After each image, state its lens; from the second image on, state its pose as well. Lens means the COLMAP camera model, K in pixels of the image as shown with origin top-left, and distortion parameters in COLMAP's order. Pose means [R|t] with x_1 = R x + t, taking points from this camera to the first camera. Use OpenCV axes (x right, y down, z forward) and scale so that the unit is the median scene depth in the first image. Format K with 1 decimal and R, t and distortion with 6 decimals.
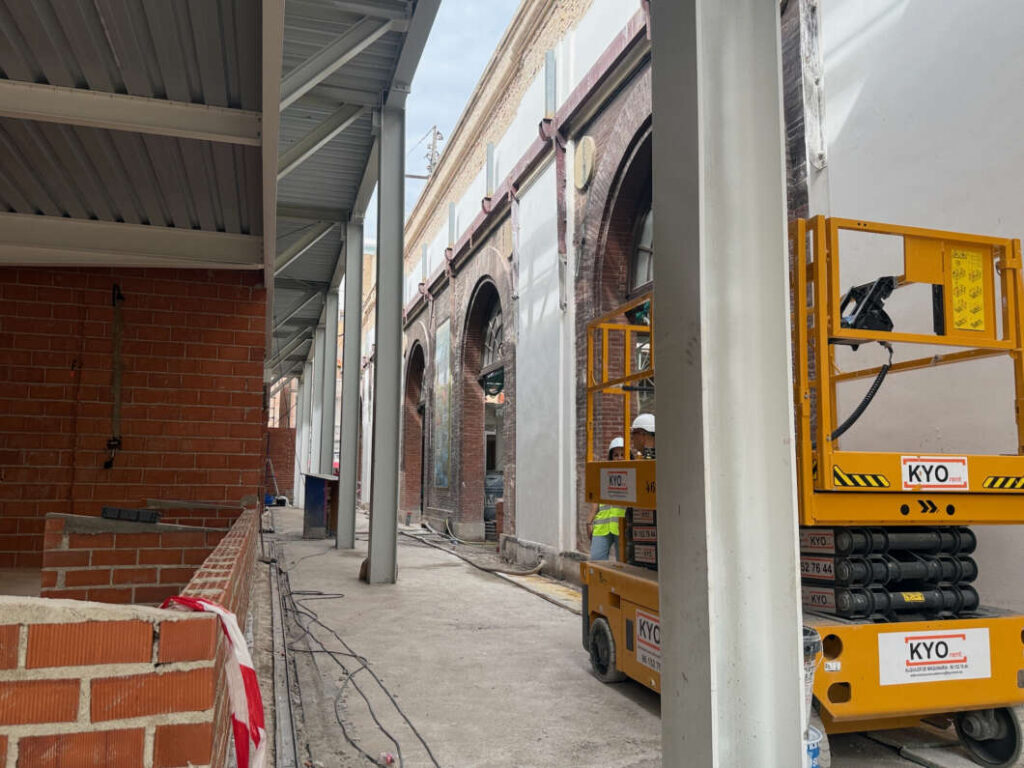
lens RADIAL K [[800.0, 0, 512.0], [0, 800.0, 384.0], [0, 0, 1]] dist [0.106318, -0.181671]
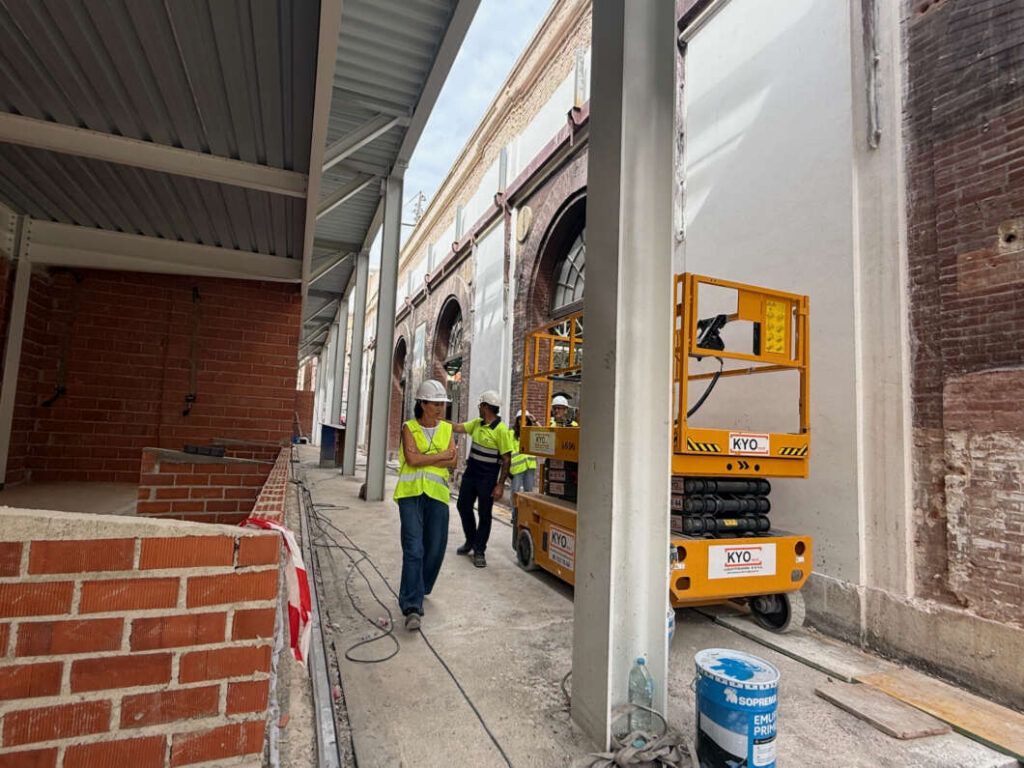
lens RADIAL K [[535.2, 0, 508.4], [0, 535.2, 384.6], [0, 0, 1]] dist [-0.001841, -0.000096]
pose [[0.995270, 0.044991, 0.086099, -0.019777], [-0.047517, 0.998491, 0.027520, -0.006417], [-0.084731, -0.031481, 0.995906, 0.013800]]
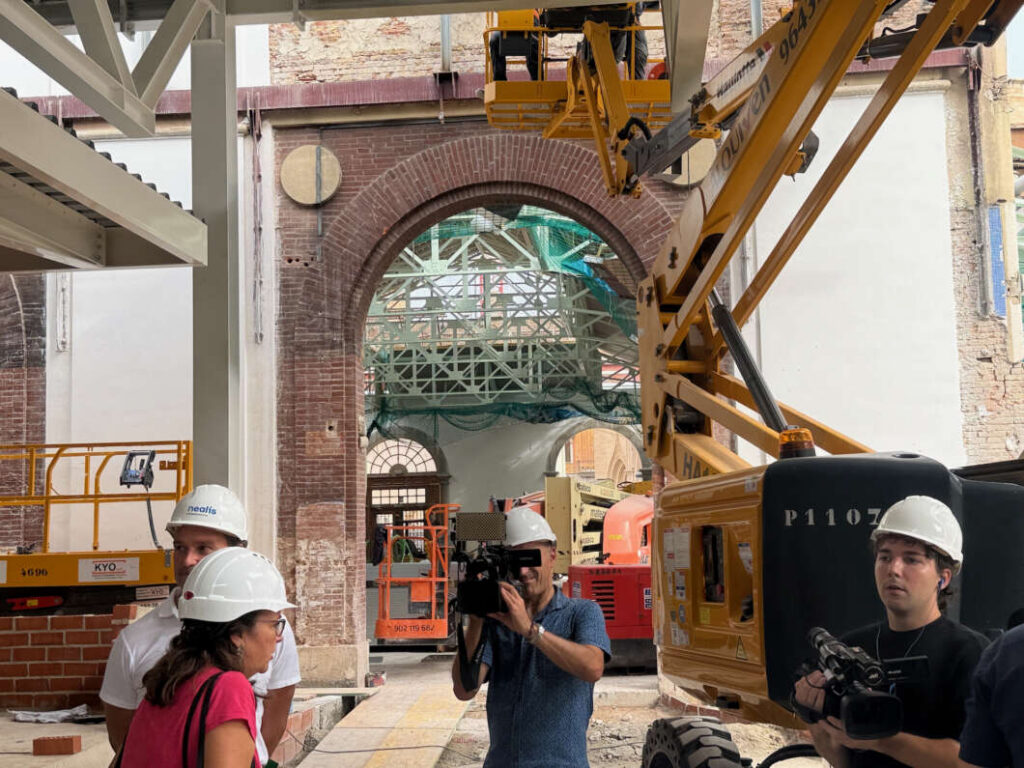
lens RADIAL K [[1298.0, 0, 512.0], [0, 1298.0, 384.0], [0, 0, 1]] dist [0.088910, 0.013039]
pose [[0.385756, 0.084955, 0.918681, -1.599582], [-0.082788, 0.994922, -0.057243, -0.144982], [-0.918879, -0.053974, 0.390831, -0.739678]]
